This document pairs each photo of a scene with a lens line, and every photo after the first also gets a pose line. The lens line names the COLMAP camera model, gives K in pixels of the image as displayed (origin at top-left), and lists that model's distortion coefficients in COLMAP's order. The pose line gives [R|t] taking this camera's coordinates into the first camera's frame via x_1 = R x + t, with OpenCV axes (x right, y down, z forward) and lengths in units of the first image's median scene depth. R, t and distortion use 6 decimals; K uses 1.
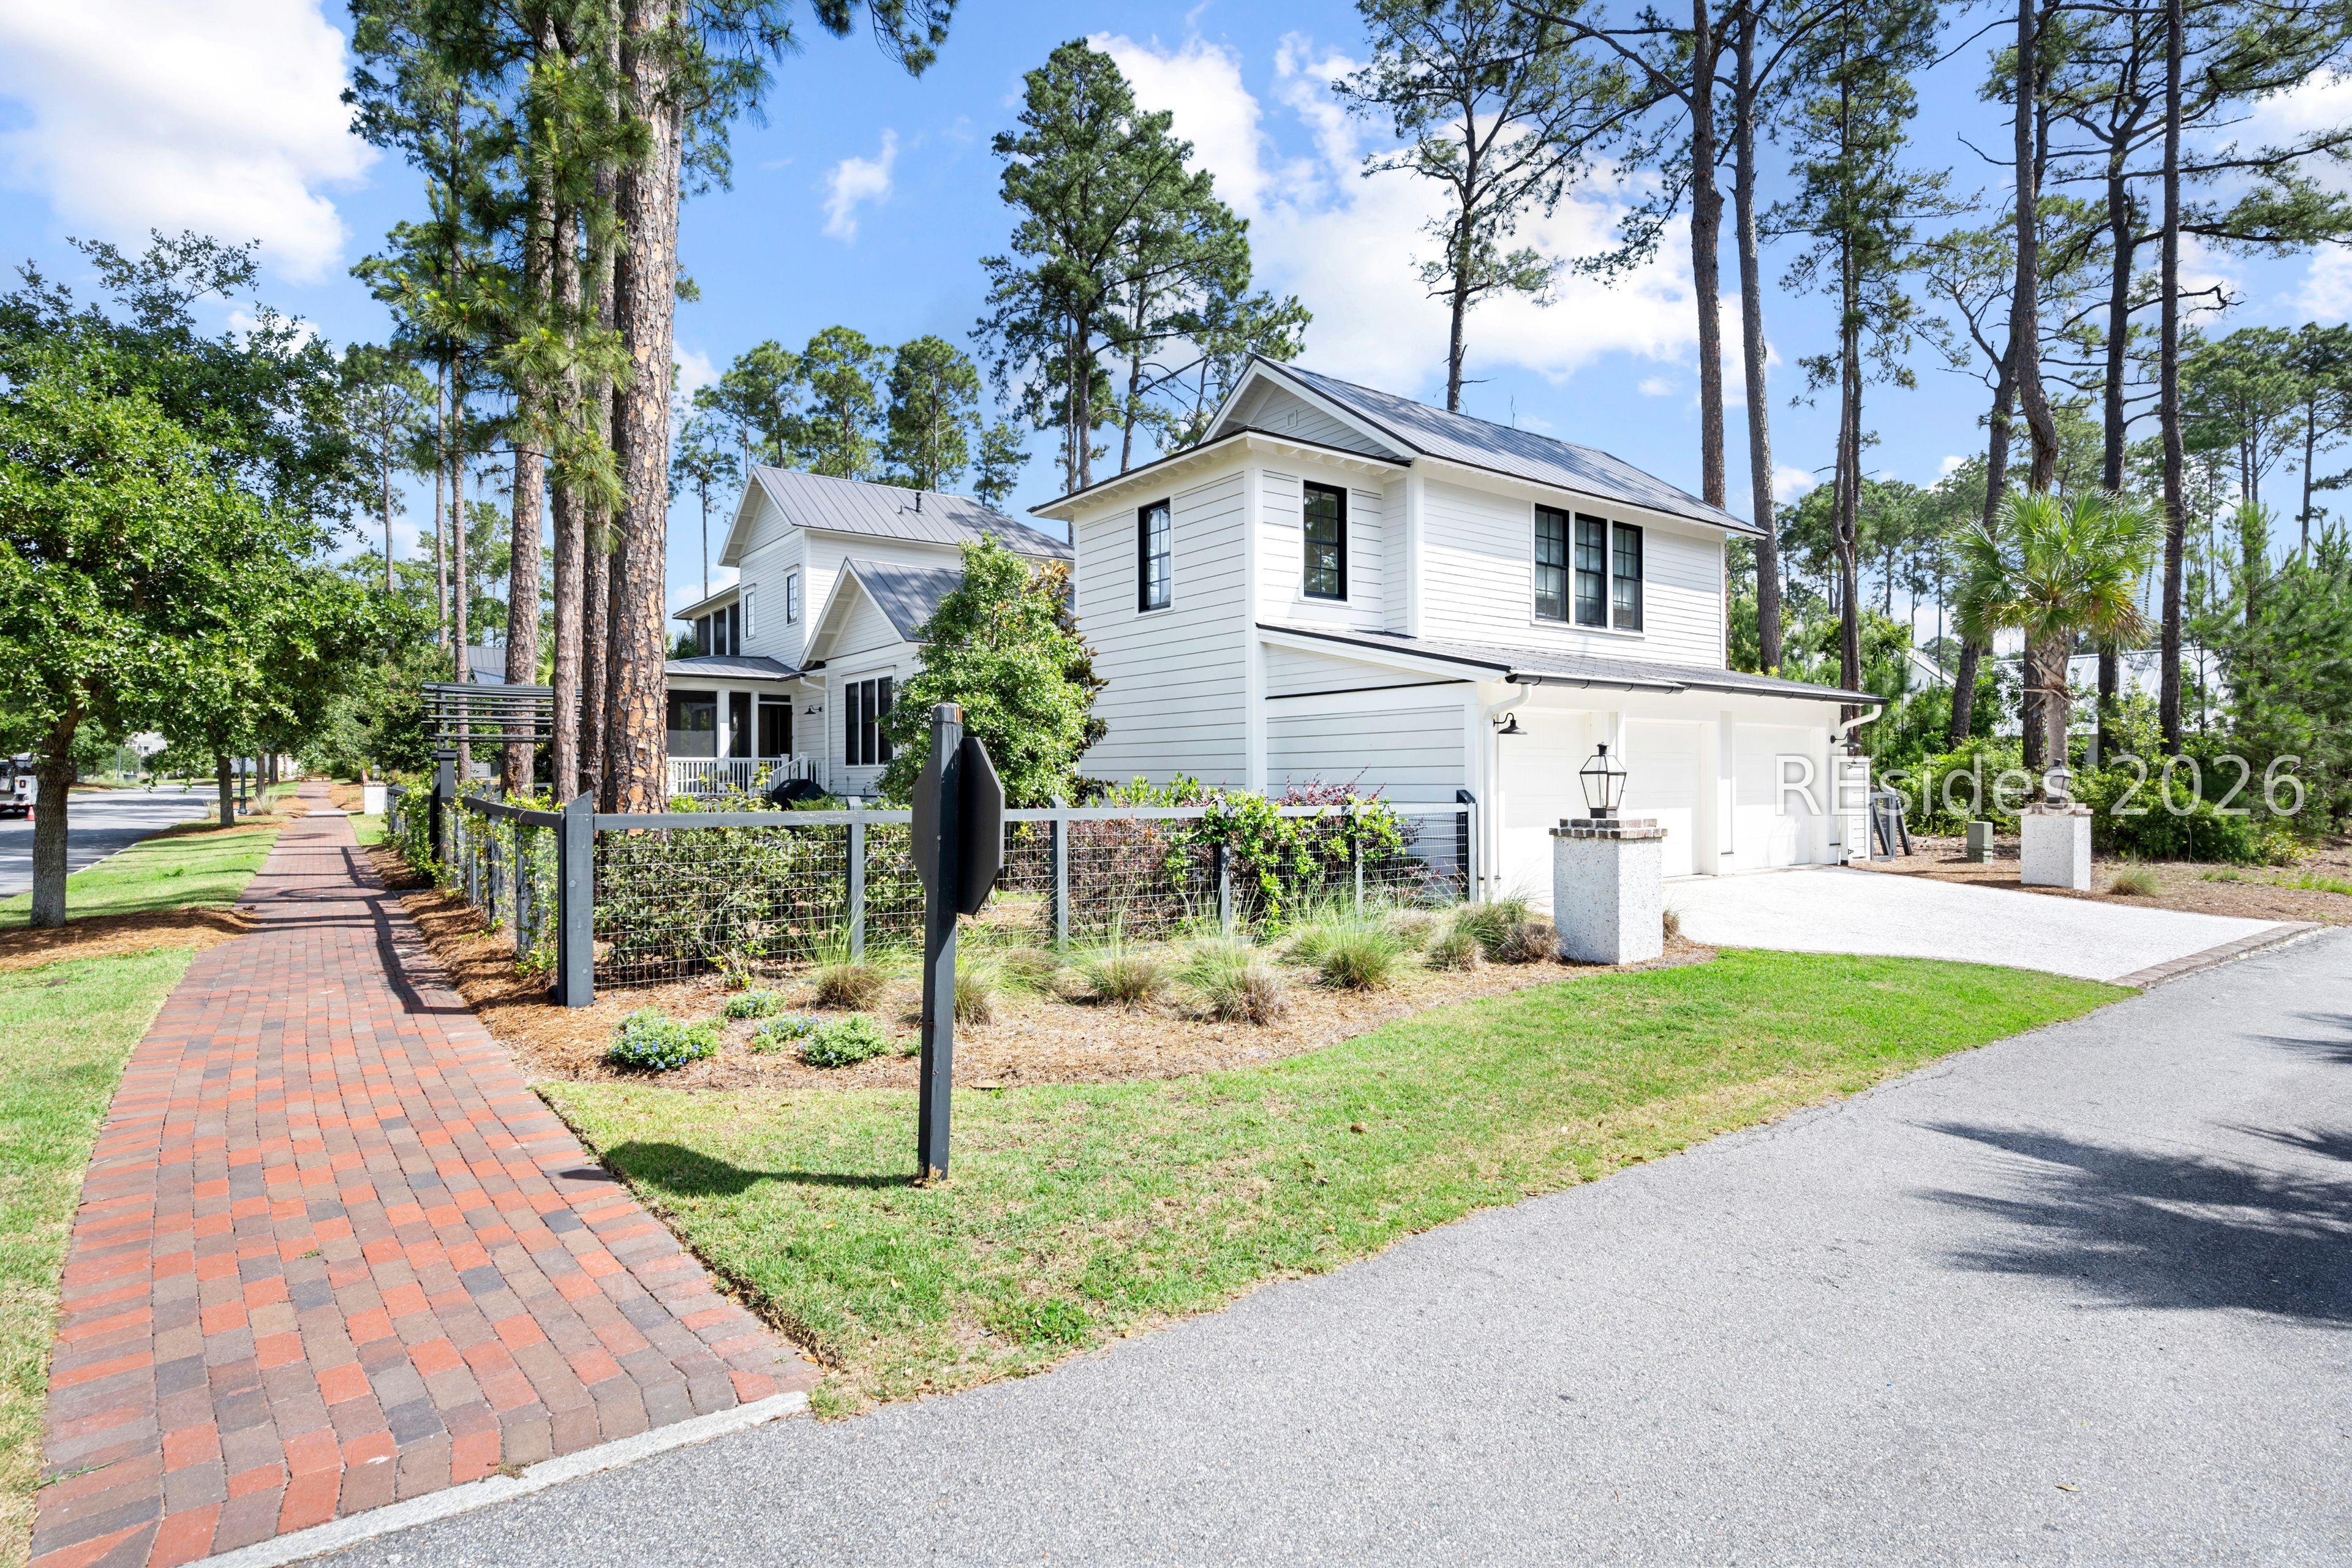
lens RADIAL K [[1123.1, 0, 1150.4], [0, 1123.1, 795.2], [0, 0, 1]] dist [0.002115, 0.000048]
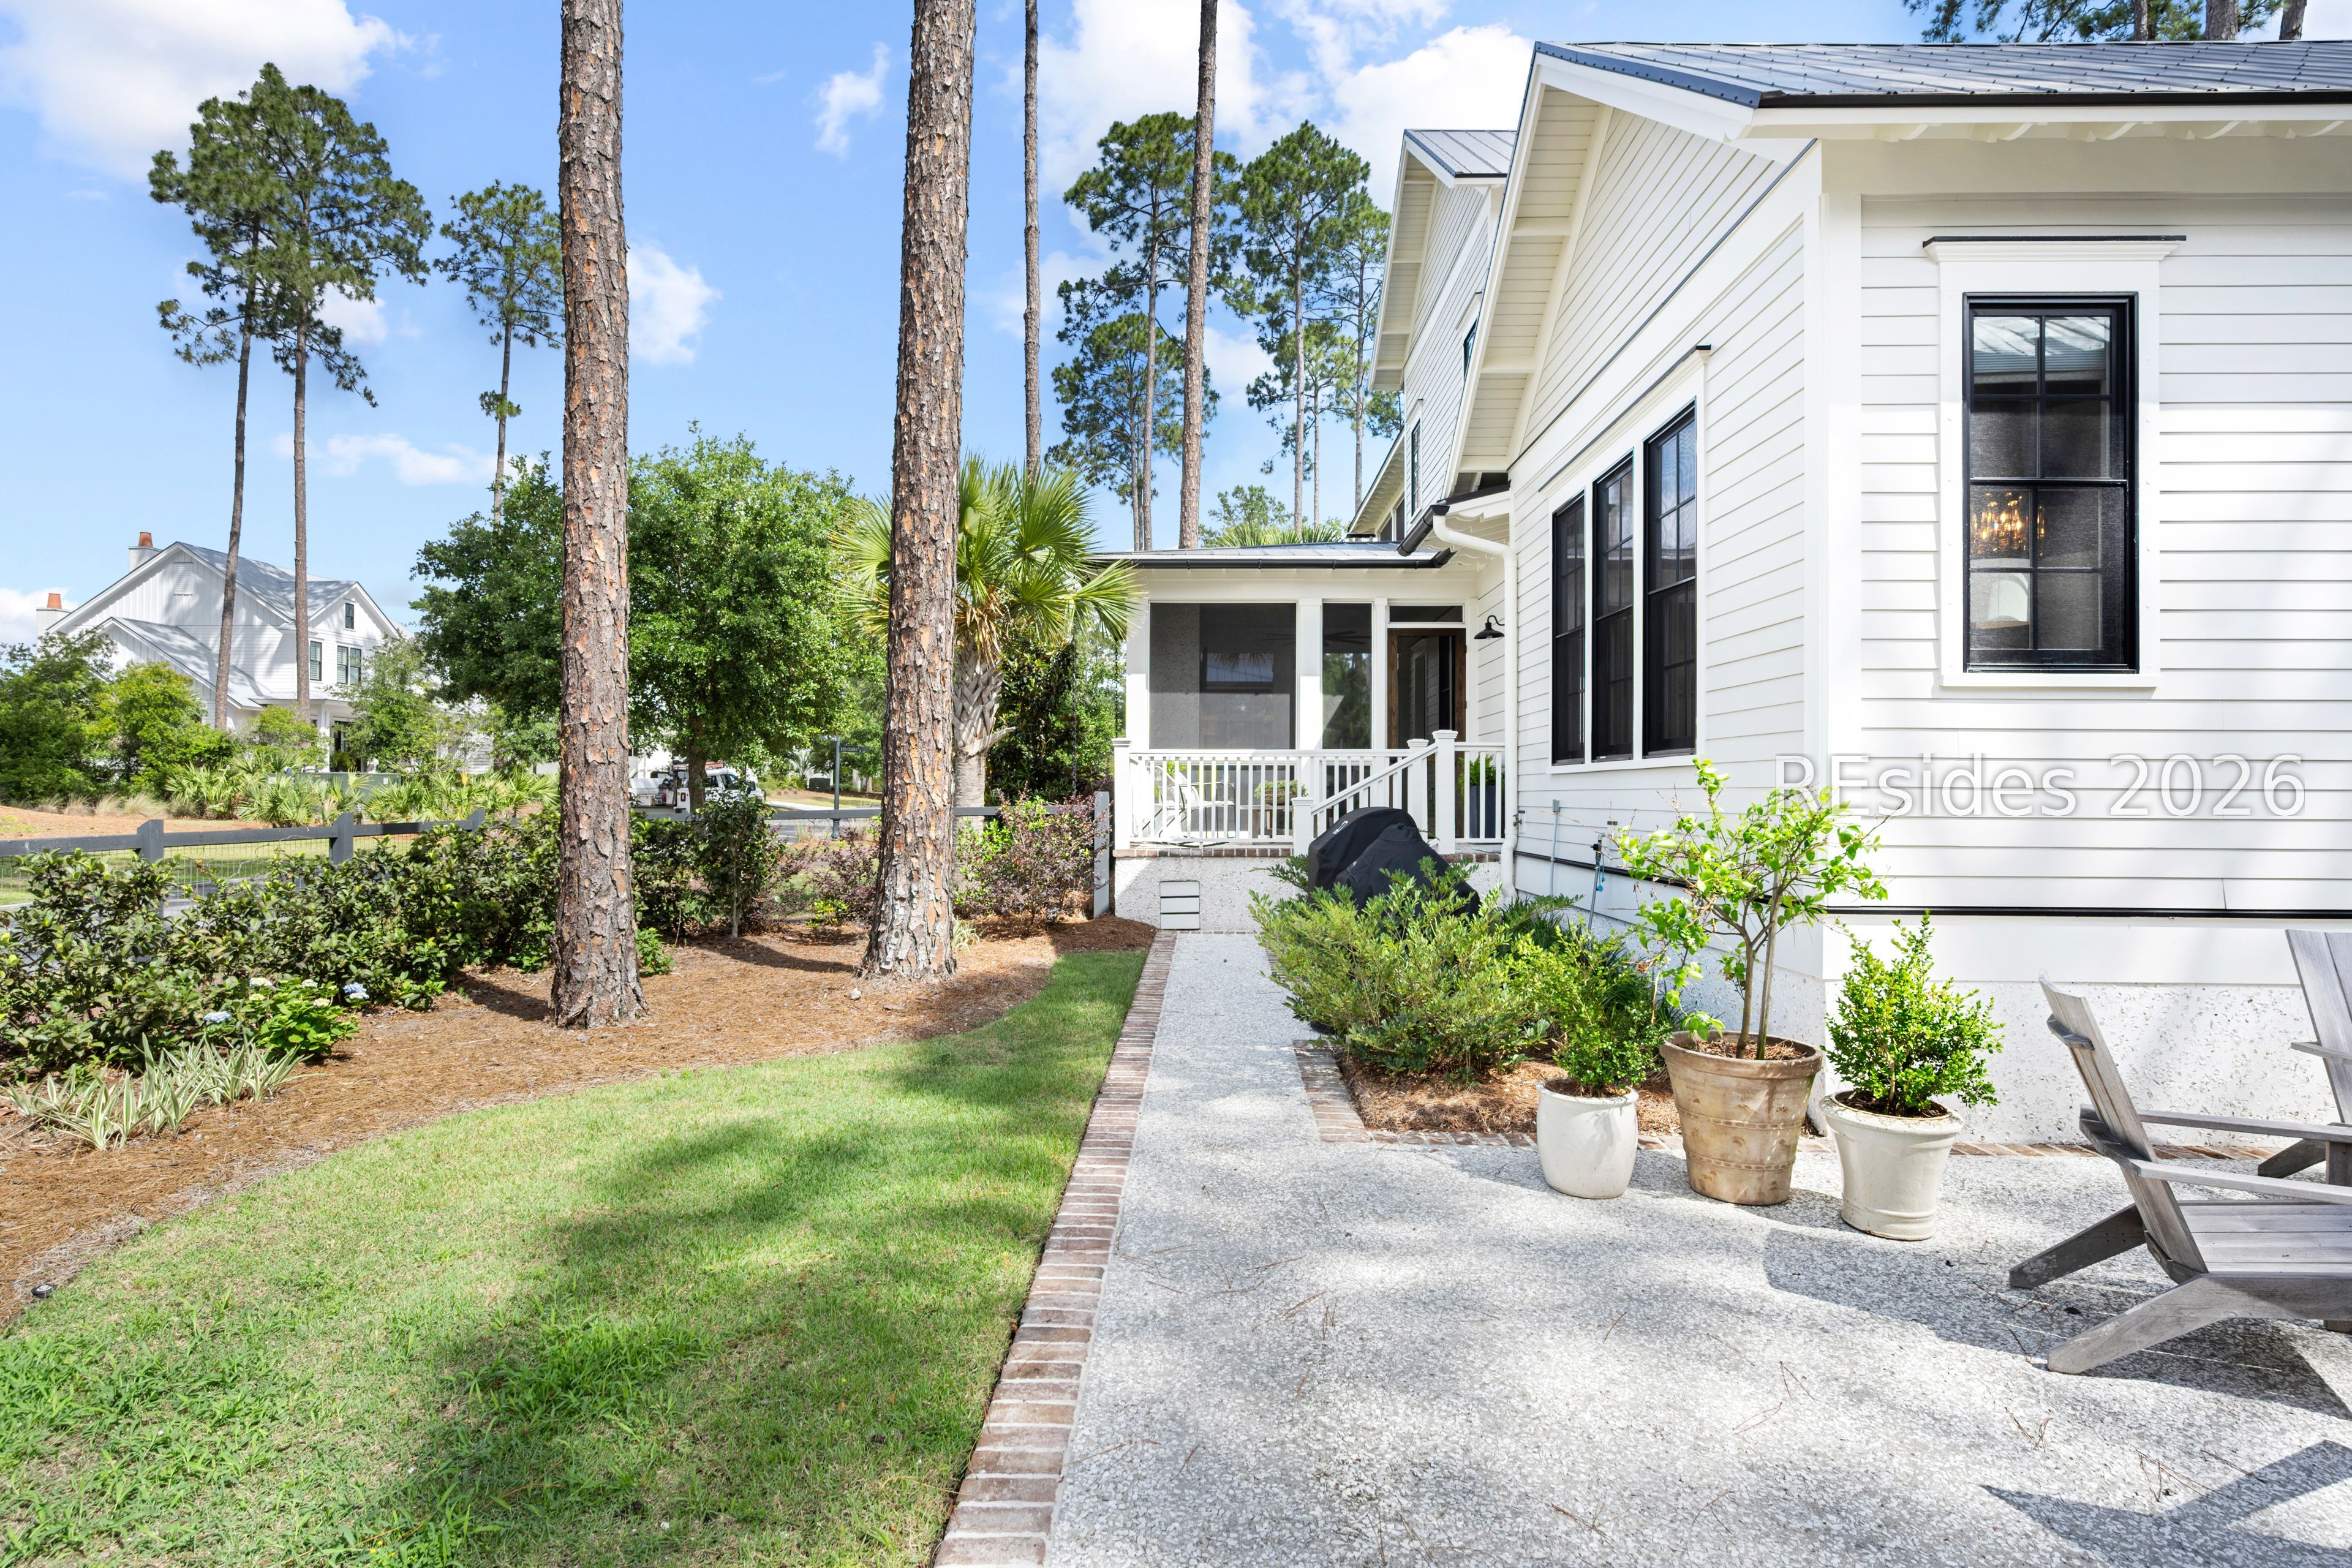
lens RADIAL K [[1235.8, 0, 1180.0], [0, 1235.8, 780.9], [0, 0, 1]] dist [0.001781, 0.000243]
pose [[0.791239, -0.003326, -0.611498, -0.117143], [-0.010432, 0.999766, -0.018937, -0.012183], [0.611418, 0.021363, 0.791019, 0.555697]]
